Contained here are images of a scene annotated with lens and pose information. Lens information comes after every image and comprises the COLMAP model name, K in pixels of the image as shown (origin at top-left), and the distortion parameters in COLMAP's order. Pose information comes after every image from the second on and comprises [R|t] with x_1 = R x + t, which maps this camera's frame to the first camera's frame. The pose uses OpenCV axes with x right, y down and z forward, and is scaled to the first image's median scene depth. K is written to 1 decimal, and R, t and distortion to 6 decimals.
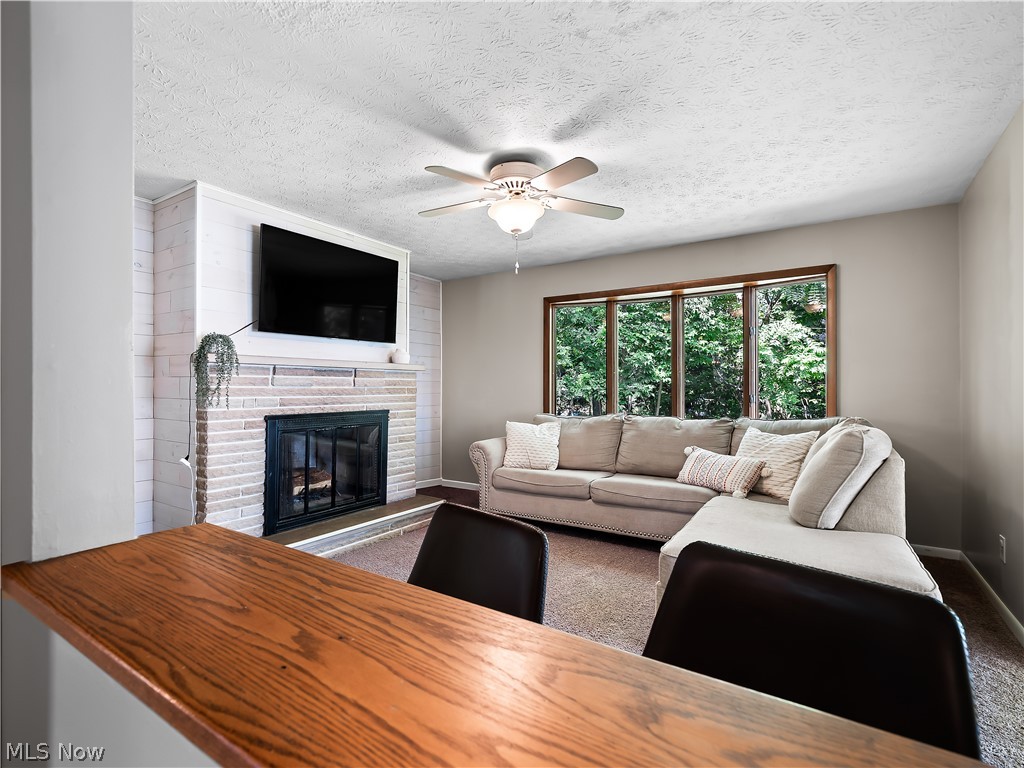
lens RADIAL K [[490.7, 0, 513.6], [0, 490.7, 382.4], [0, 0, 1]] dist [-0.030424, 0.000098]
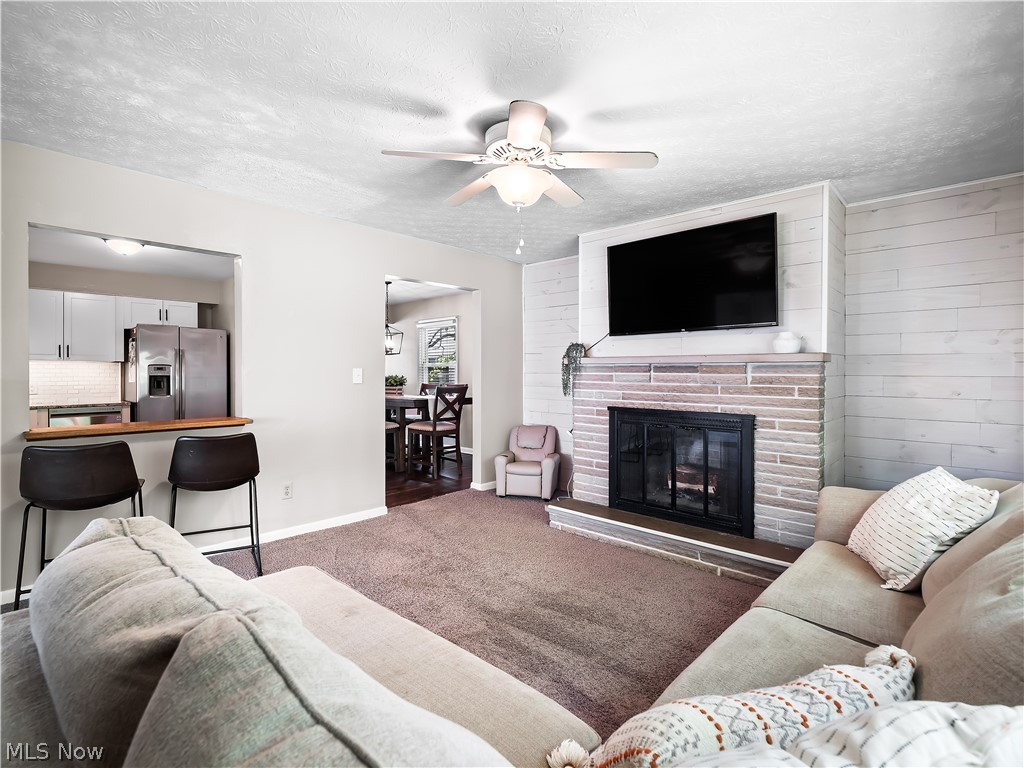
lens RADIAL K [[500.1, 0, 511.8], [0, 500.1, 379.4], [0, 0, 1]] dist [-0.001688, -0.000428]
pose [[-0.185801, 0.007196, -0.982561, 0.619754], [-0.002500, 0.999966, 0.007796, -0.005823], [0.982584, 0.003905, -0.185777, 0.828782]]
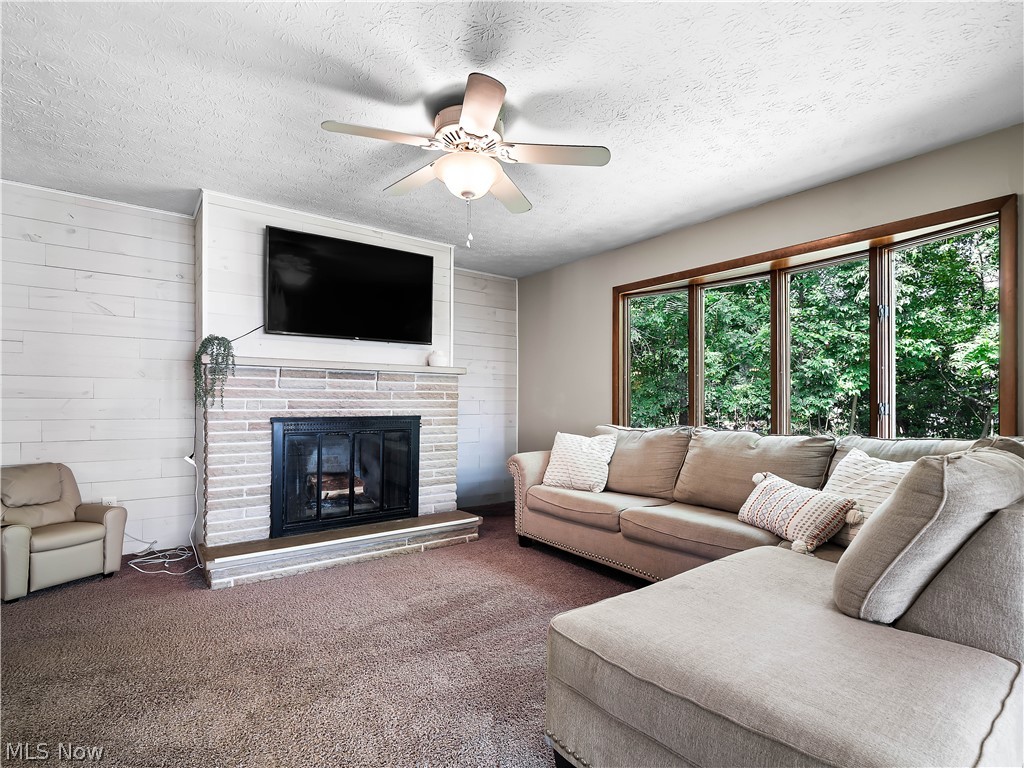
lens RADIAL K [[503.7, 0, 516.0], [0, 503.7, 397.6], [0, 0, 1]] dist [-0.013521, -0.000269]
pose [[0.939671, 0.004210, -0.342054, 0.263327], [-0.003150, 0.999988, 0.003654, 0.017903], [0.342066, -0.002355, 0.939673, 0.169687]]
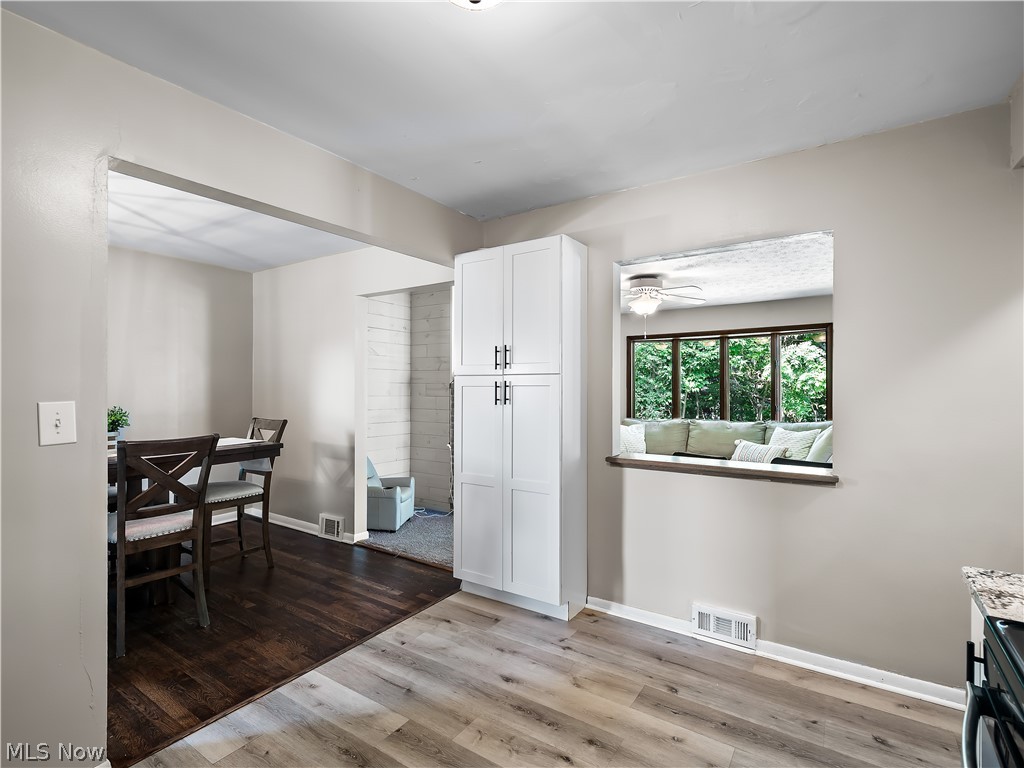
lens RADIAL K [[503.1, 0, 508.1], [0, 503.1, 383.5], [0, 0, 1]] dist [-0.002360, -0.000273]
pose [[0.999701, -0.000305, -0.024434, -0.325011], [0.000091, 0.999961, -0.008779, -0.033127], [0.024436, 0.008775, 0.999663, -0.609537]]
